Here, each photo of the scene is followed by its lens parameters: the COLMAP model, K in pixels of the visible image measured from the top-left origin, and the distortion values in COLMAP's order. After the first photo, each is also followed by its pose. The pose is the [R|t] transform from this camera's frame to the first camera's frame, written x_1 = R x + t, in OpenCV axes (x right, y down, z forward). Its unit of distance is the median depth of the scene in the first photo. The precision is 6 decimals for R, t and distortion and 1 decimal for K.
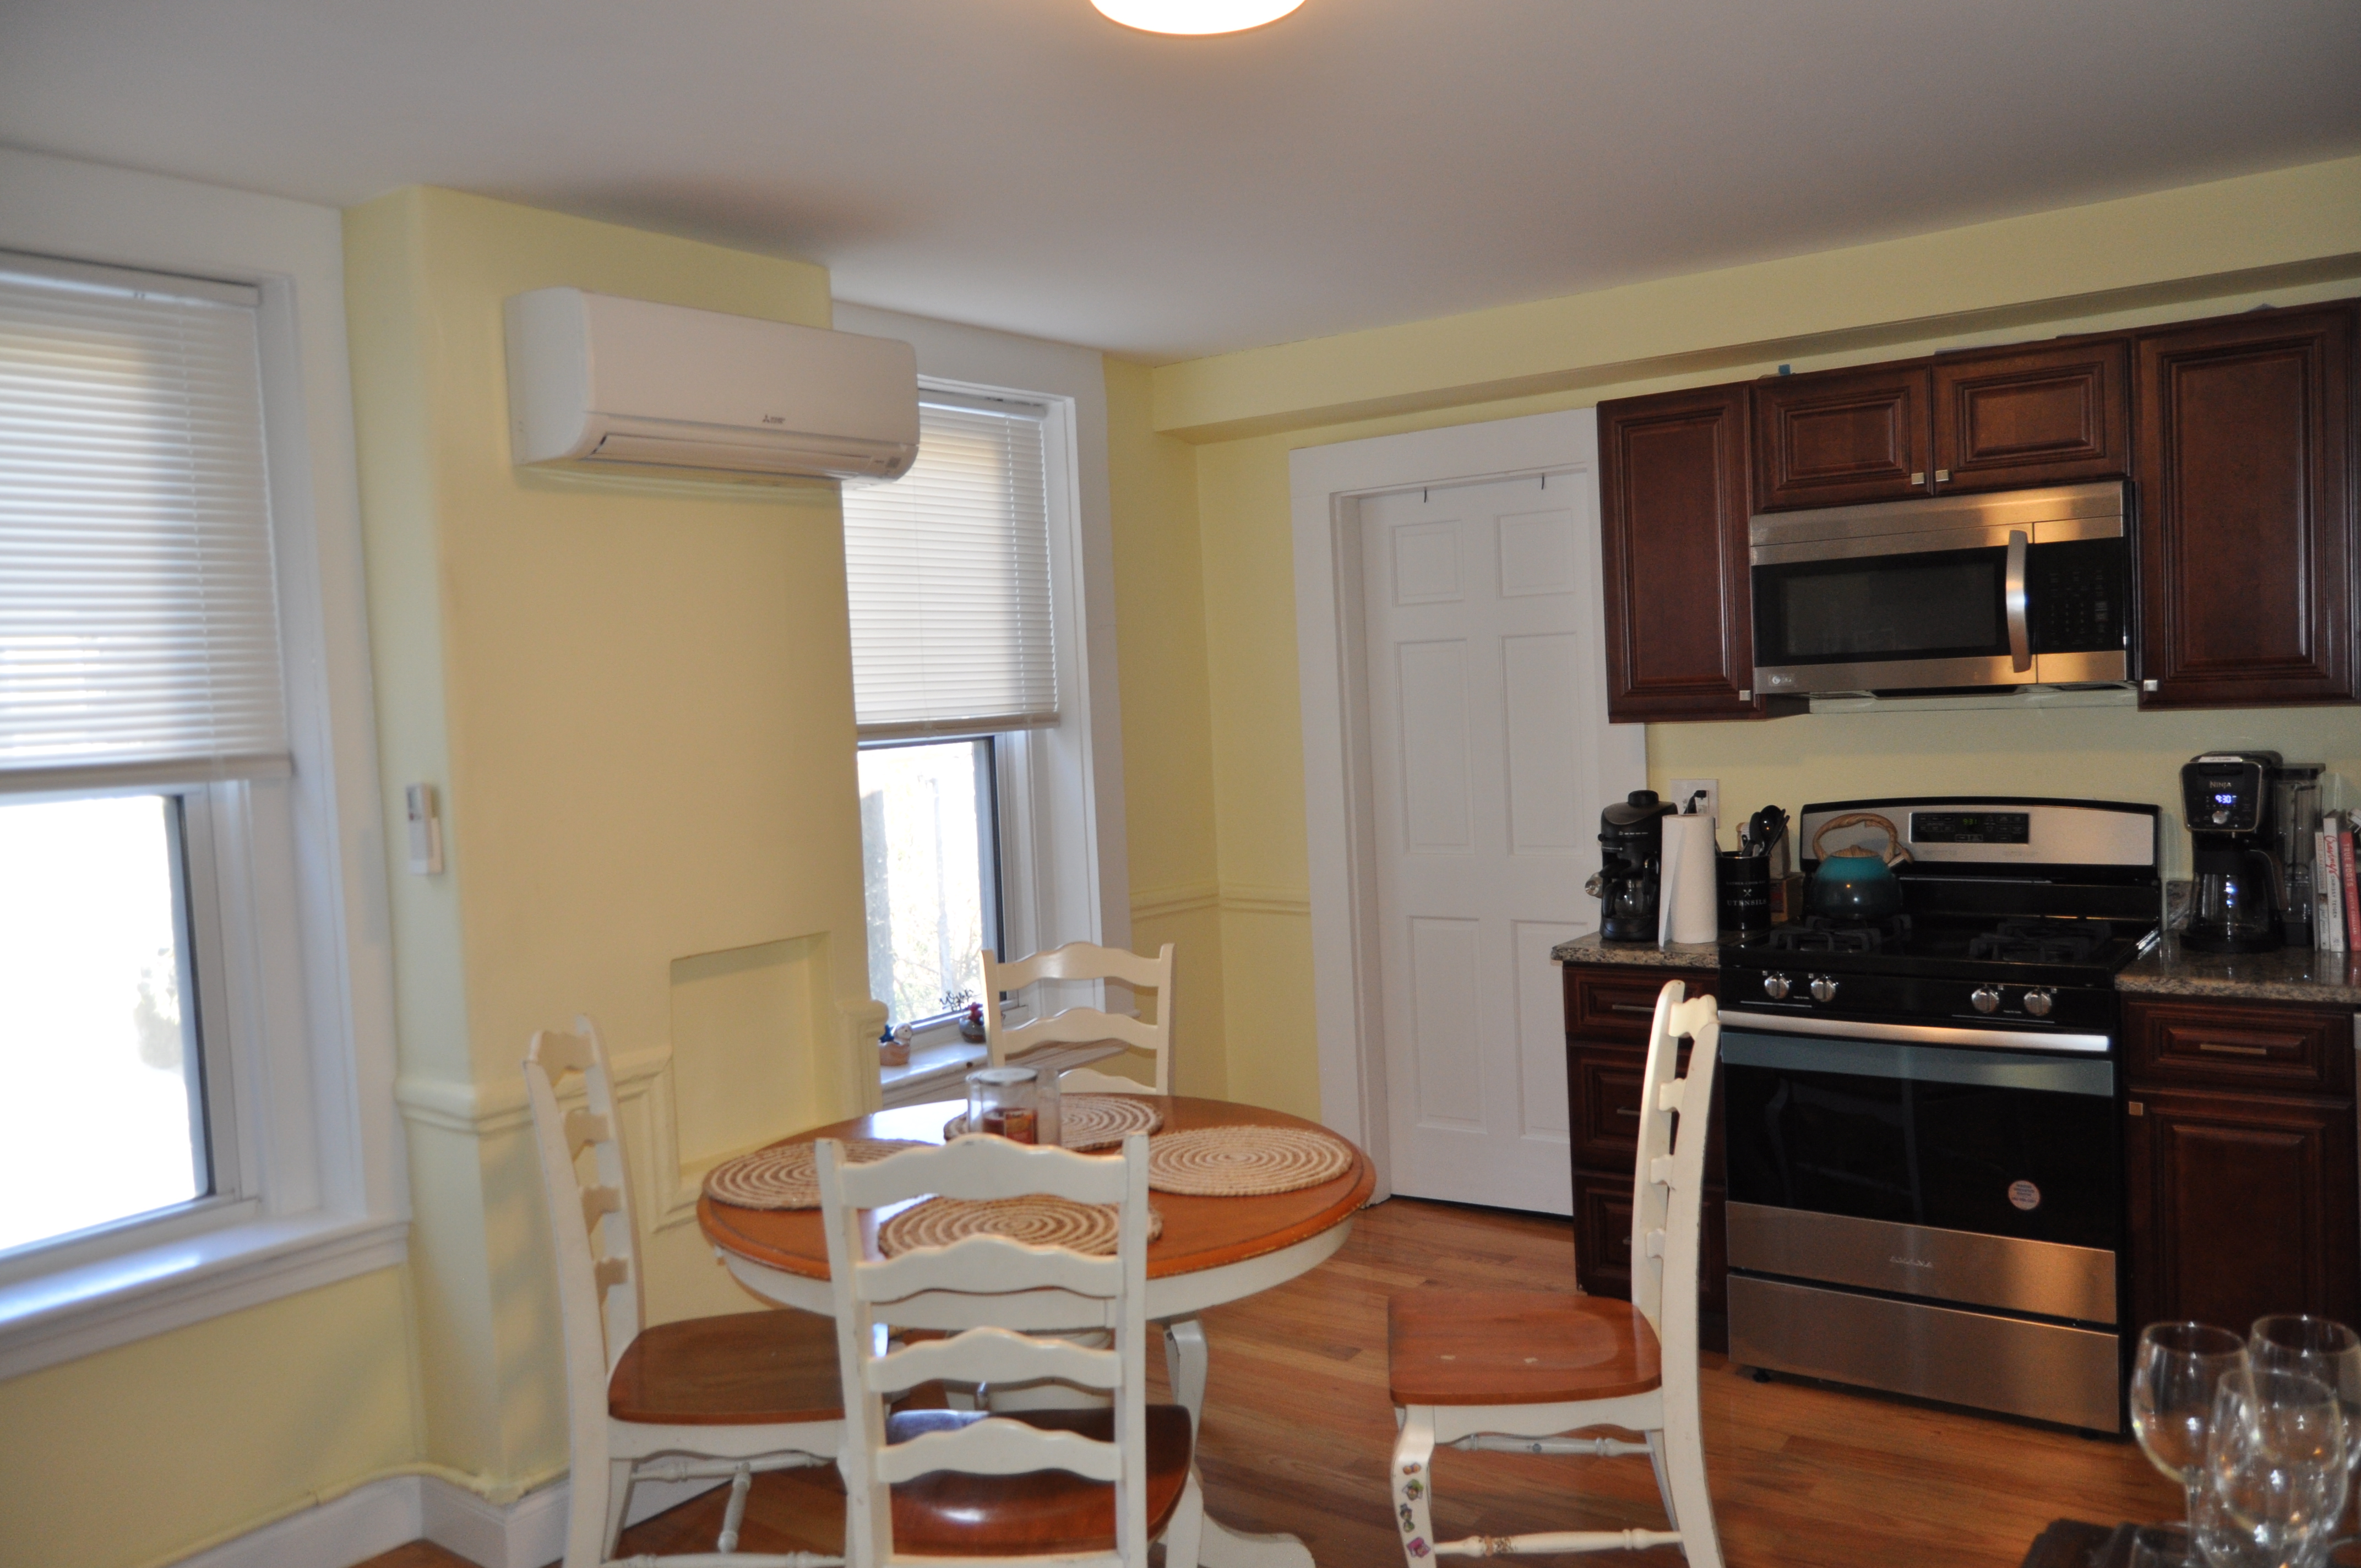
lens RADIAL K [[1869.9, 0, 1180.5], [0, 1869.9, 784.0], [0, 0, 1]] dist [-0.012055, 0.000170]
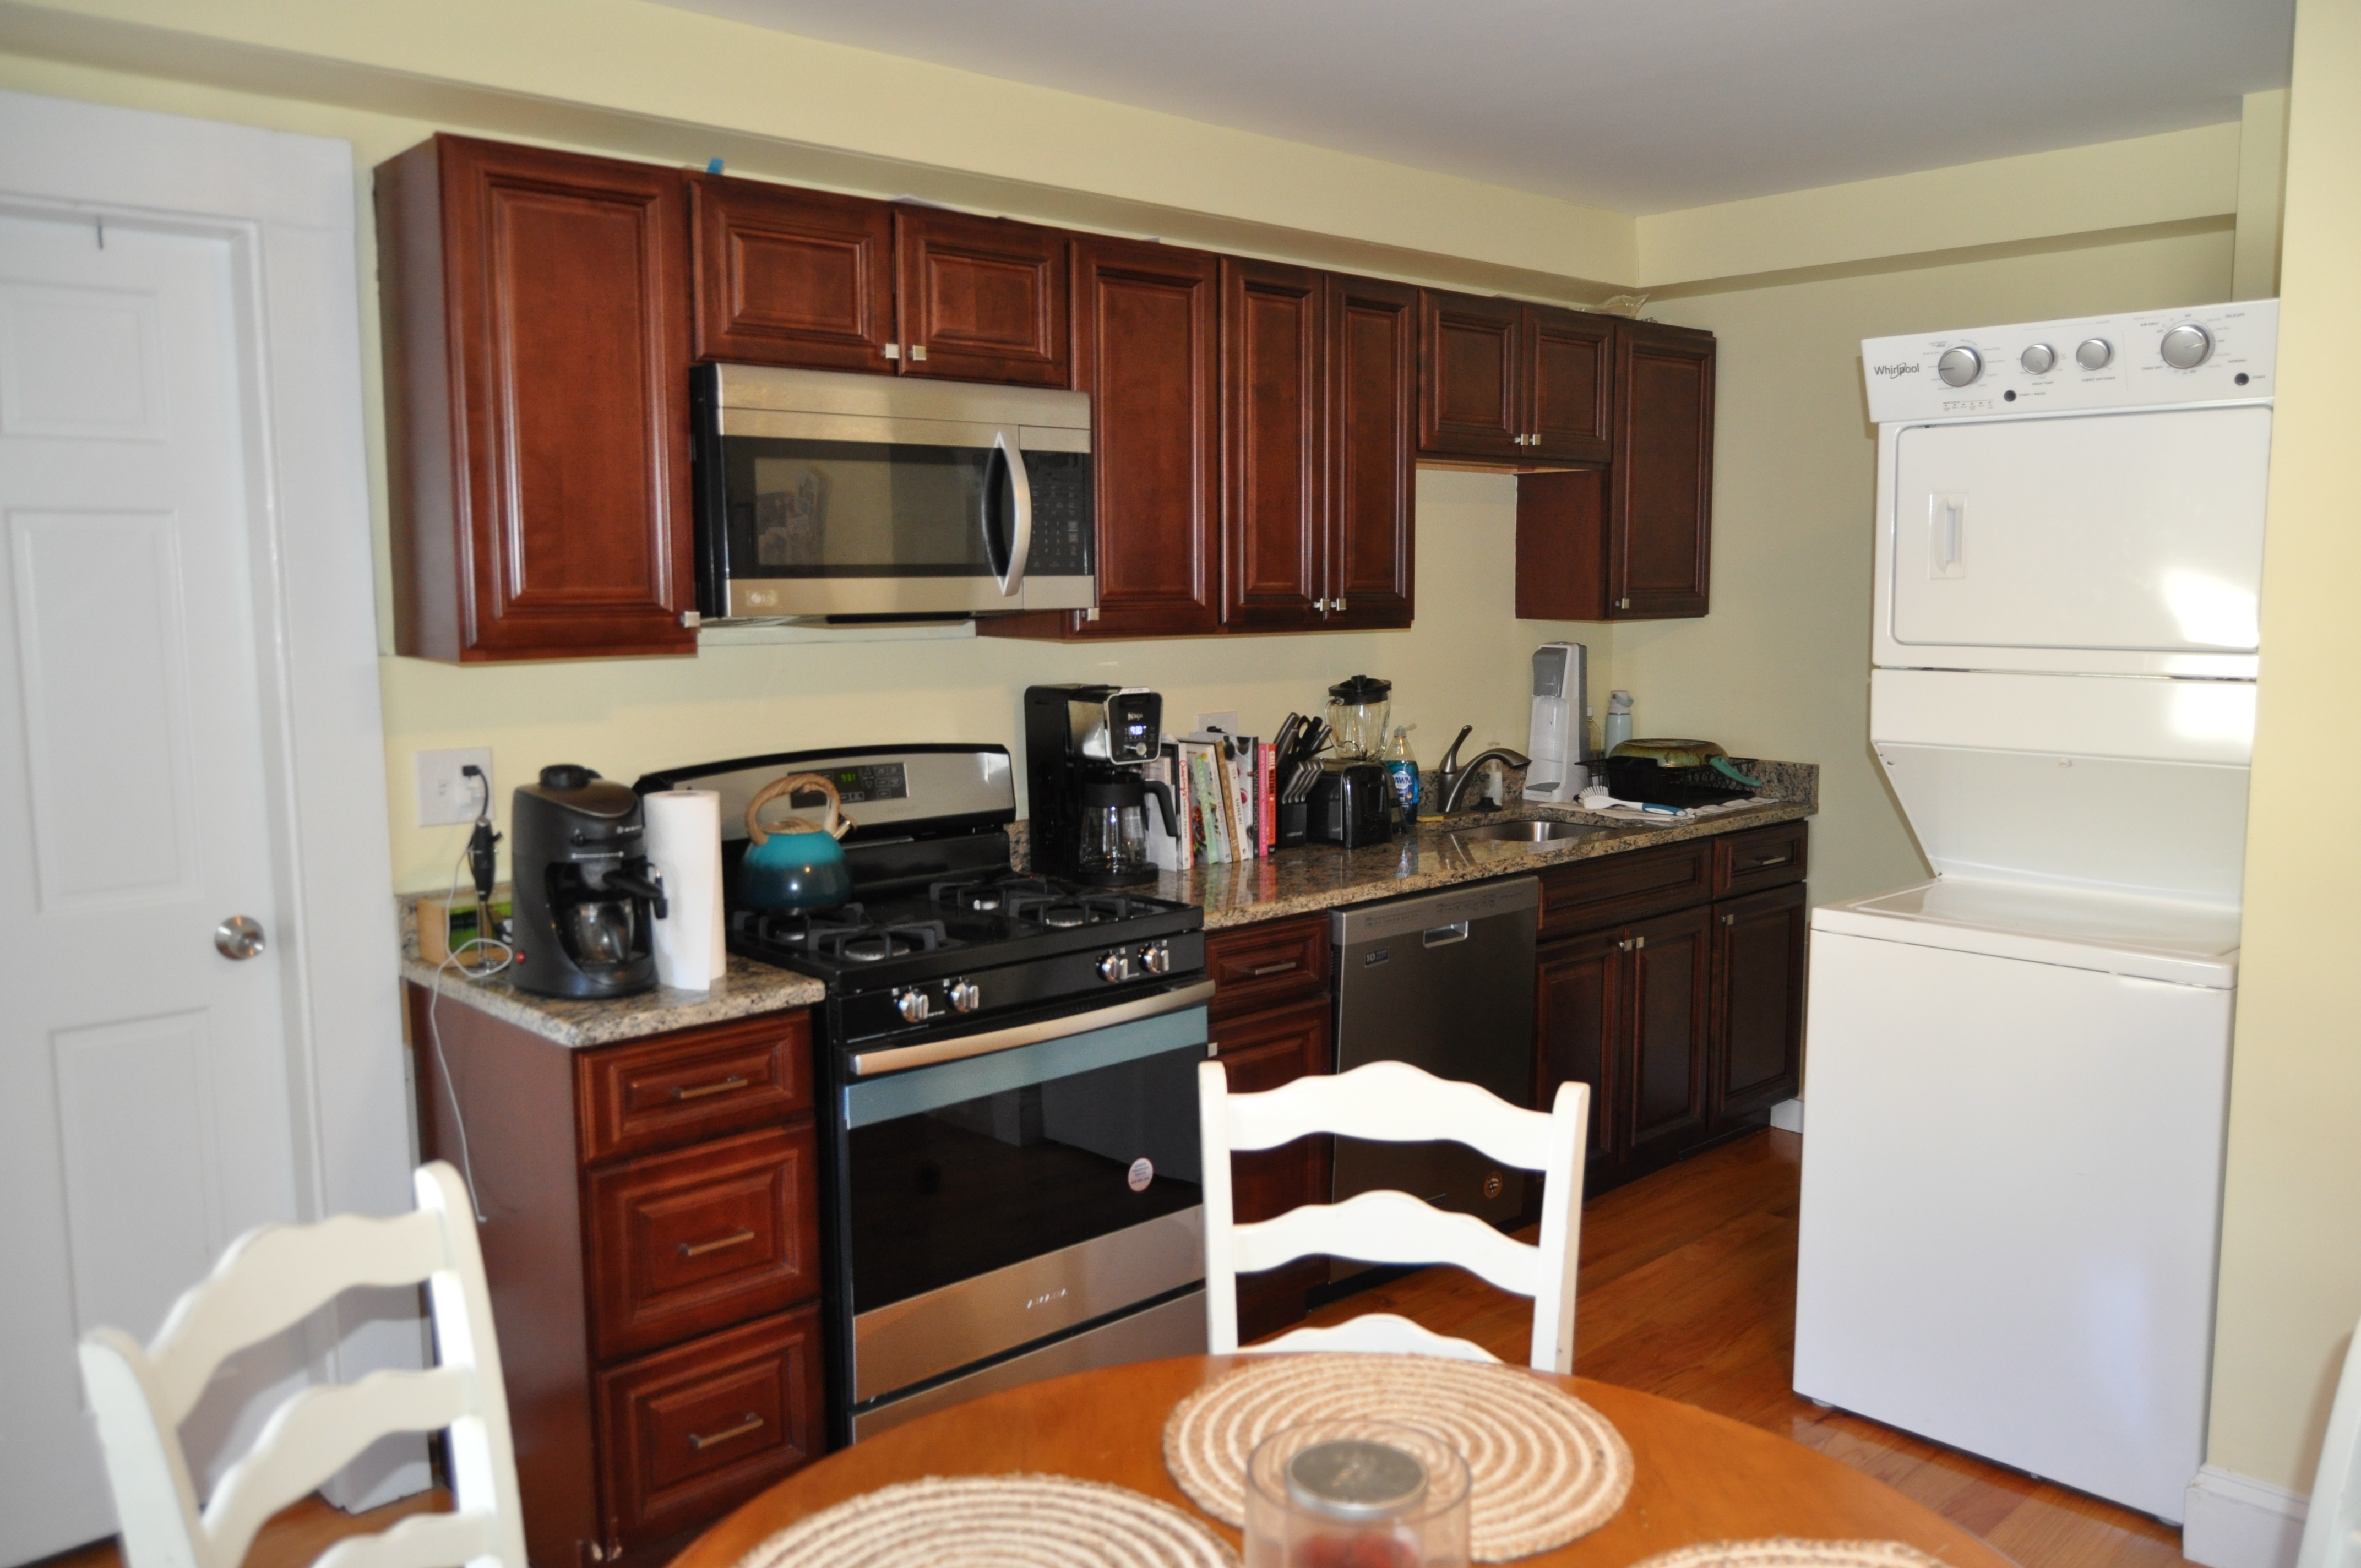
lens RADIAL K [[1869.9, 0, 1180.5], [0, 1869.9, 784.0], [0, 0, 1]] dist [-0.012055, 0.000170]
pose [[0.166695, -0.072063, 0.983372, -0.389726], [0.048458, 0.996719, 0.064827, -0.024486], [-0.984817, 0.036846, 0.169640, 0.751638]]
